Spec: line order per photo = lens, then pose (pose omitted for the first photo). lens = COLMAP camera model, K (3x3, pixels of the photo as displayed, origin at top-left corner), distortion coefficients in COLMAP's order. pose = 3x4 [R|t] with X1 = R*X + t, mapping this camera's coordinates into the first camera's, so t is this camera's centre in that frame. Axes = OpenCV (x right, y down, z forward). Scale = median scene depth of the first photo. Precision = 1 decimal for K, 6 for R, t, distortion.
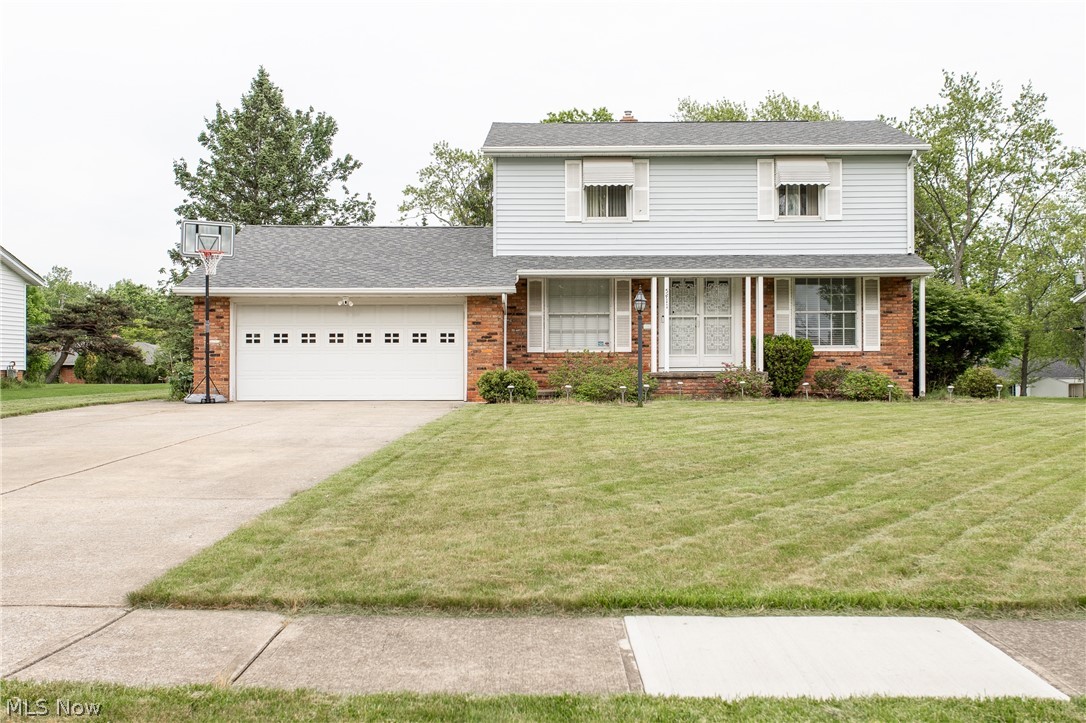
lens RADIAL K [[1210.6, 0, 543.0], [0, 1210.6, 361.5], [0, 0, 1]] dist [0.017636, 0.009253]
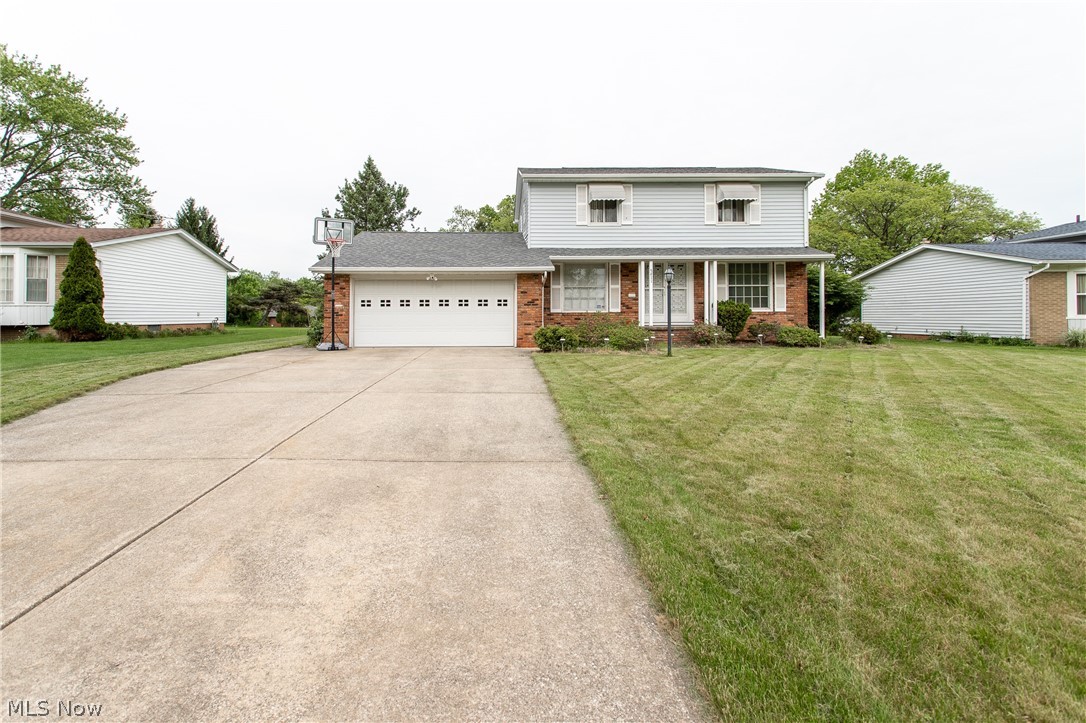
lens RADIAL K [[536.2, 0, 509.7], [0, 536.2, 297.6], [0, 0, 1]] dist [-0.000435, 0.000009]
pose [[0.999438, -0.000264, 0.033525, -0.086911], [0.001281, 0.999539, -0.030320, -0.006132], [-0.033502, 0.030345, 0.998978, 0.346192]]
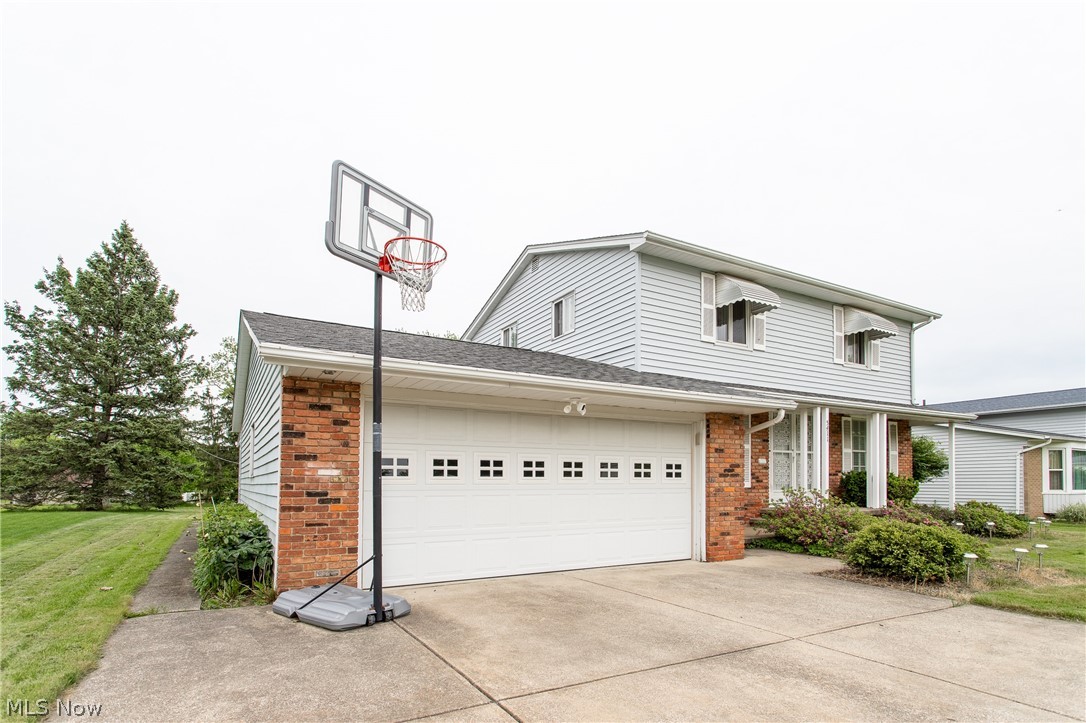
lens RADIAL K [[542.9, 0, 527.0], [0, 542.9, 465.8], [0, 0, 1]] dist [0.004127, 0.000957]
pose [[0.867539, 0.017487, 0.497062, -0.292396], [-0.003121, 0.999553, -0.029719, -0.012161], [-0.497360, 0.024231, 0.867206, 0.730487]]
